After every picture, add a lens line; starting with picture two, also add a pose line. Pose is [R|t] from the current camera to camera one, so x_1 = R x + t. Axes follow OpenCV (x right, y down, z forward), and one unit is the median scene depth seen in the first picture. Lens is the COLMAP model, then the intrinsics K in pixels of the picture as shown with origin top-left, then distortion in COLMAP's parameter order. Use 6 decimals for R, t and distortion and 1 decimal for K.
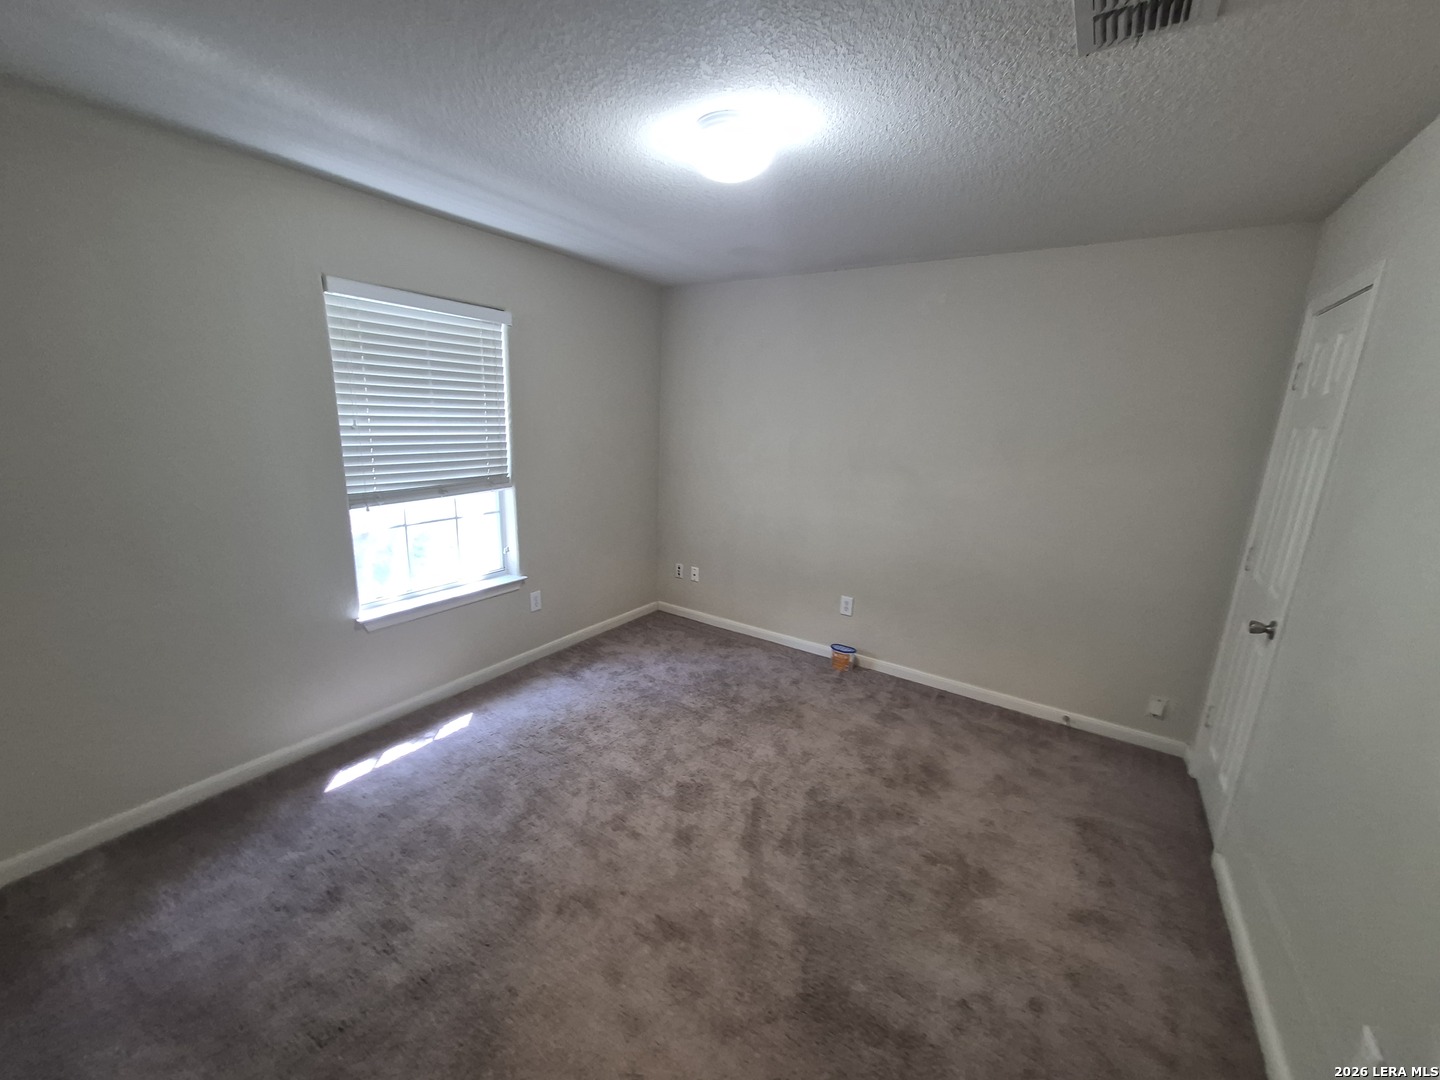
lens RADIAL K [[566.8, 0, 711.4], [0, 566.8, 546.7], [0, 0, 1]] dist [0.005131, -0.000321]
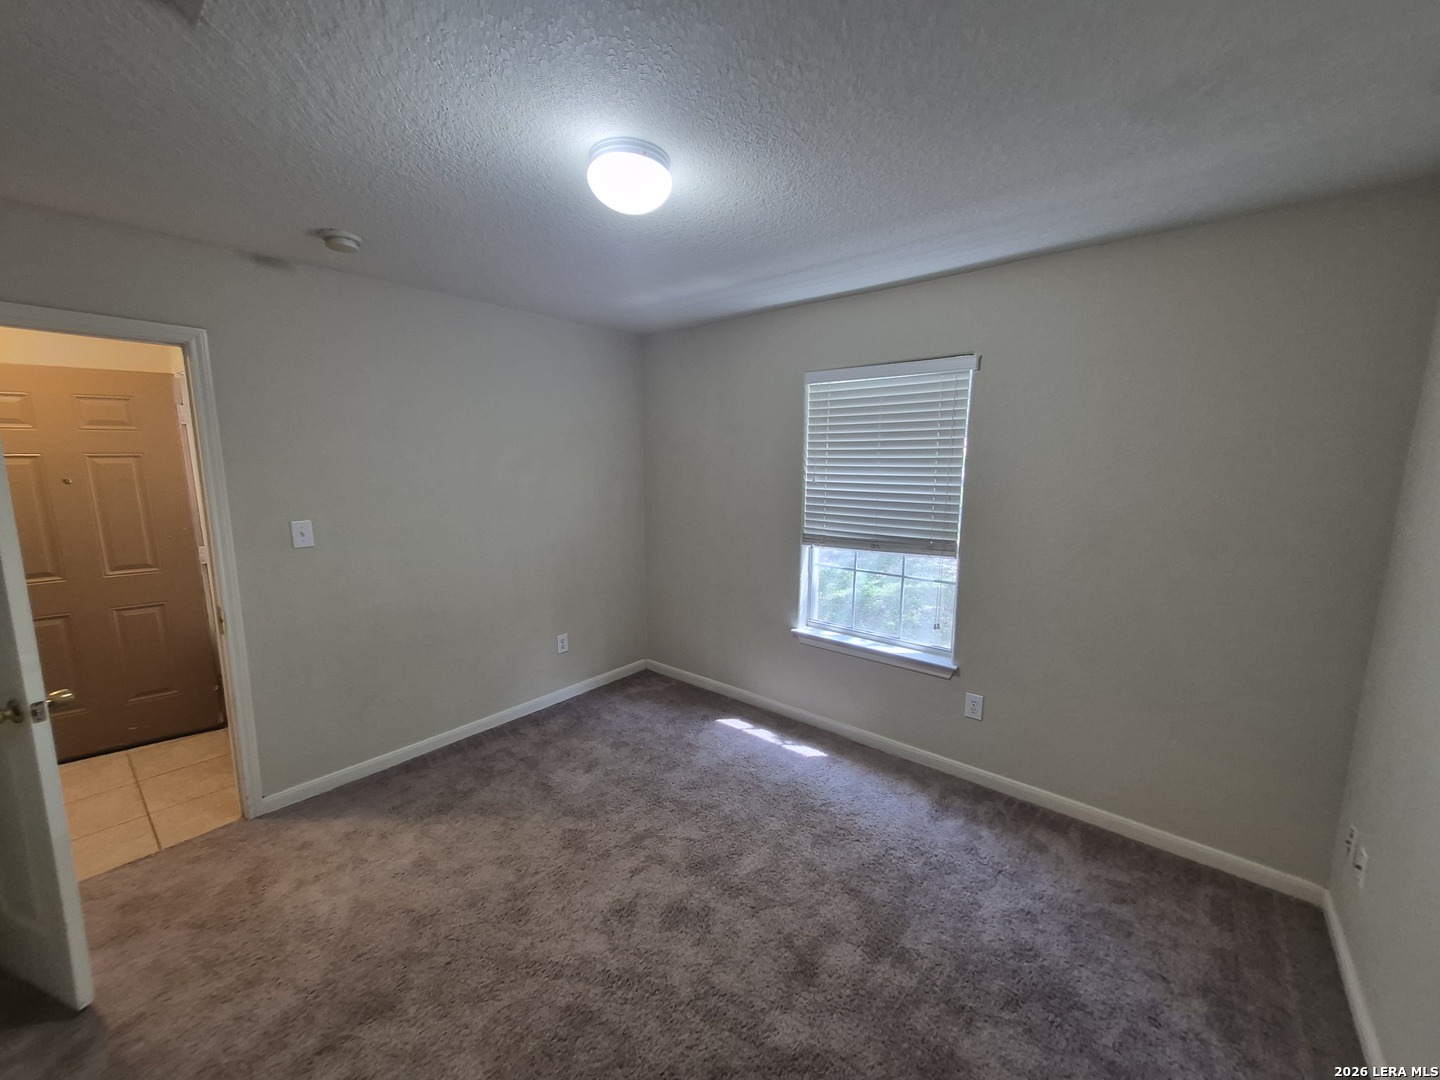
lens RADIAL K [[566.8, 0, 711.4], [0, 566.8, 546.7], [0, 0, 1]] dist [0.005131, -0.000321]
pose [[-0.127410, 0.113169, -0.985373, 0.634068], [-0.238744, 0.960760, 0.141212, -0.183371], [0.962688, 0.253243, -0.095392, 0.869877]]
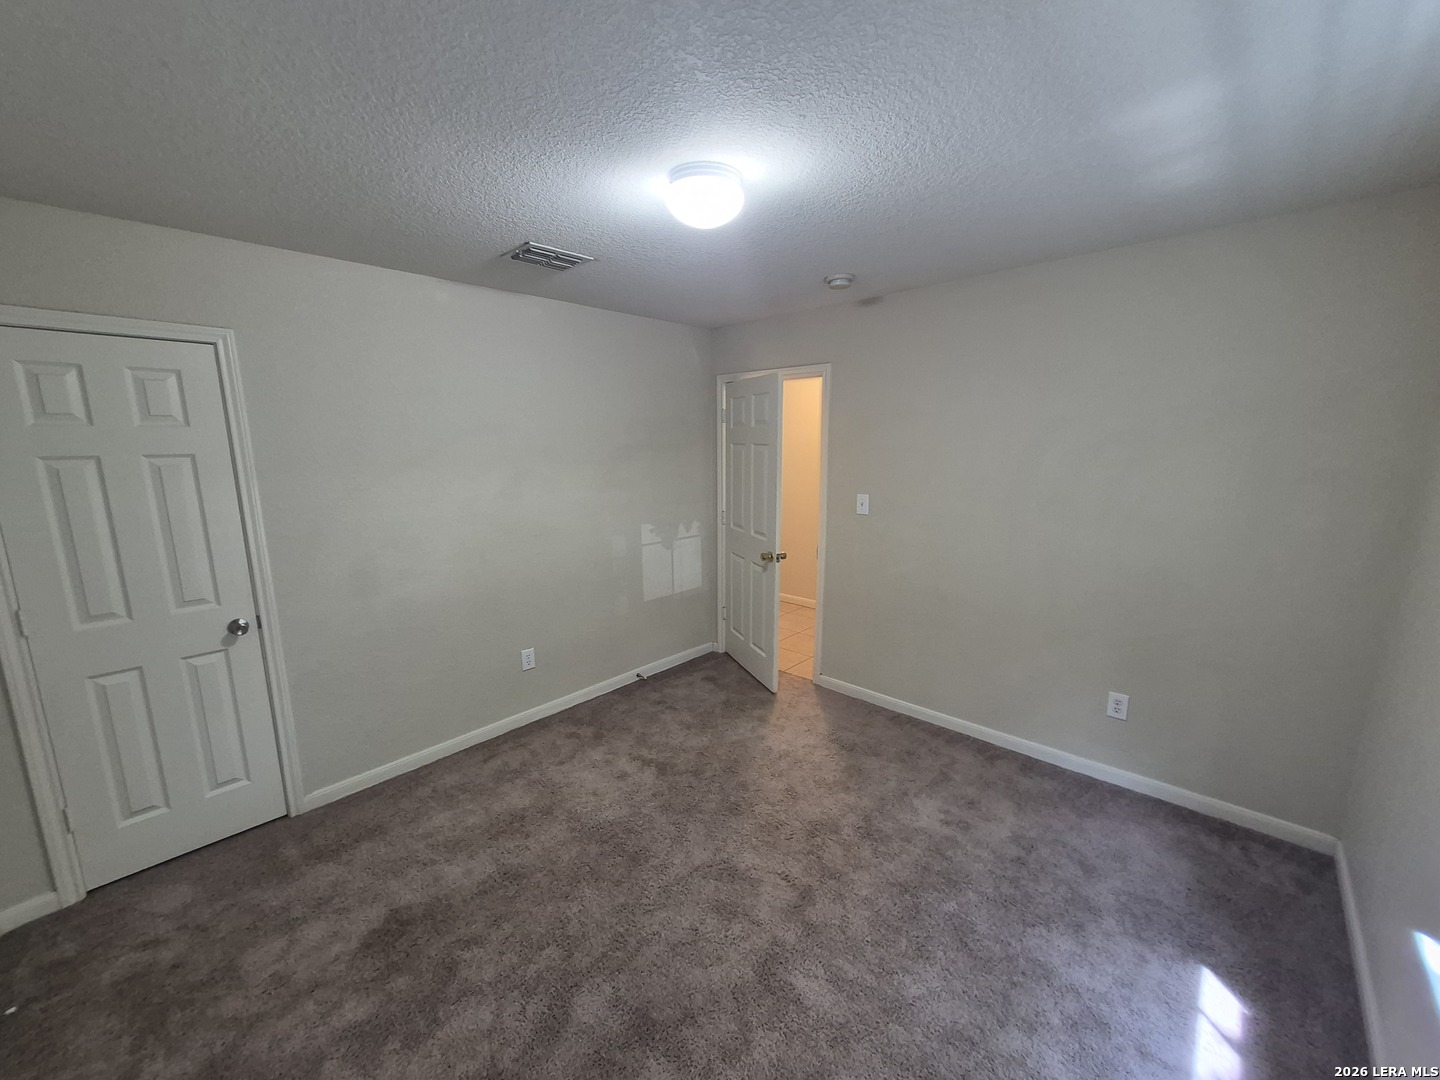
lens RADIAL K [[563.4, 0, 713.8], [0, 563.4, 547.0], [0, 0, 1]] dist [0.004435, -0.000186]
pose [[-0.982523, -0.060953, 0.175879, -0.118060], [0.016795, 0.911983, 0.409883, -0.342399], [-0.185382, 0.405674, -0.895021, 1.346706]]
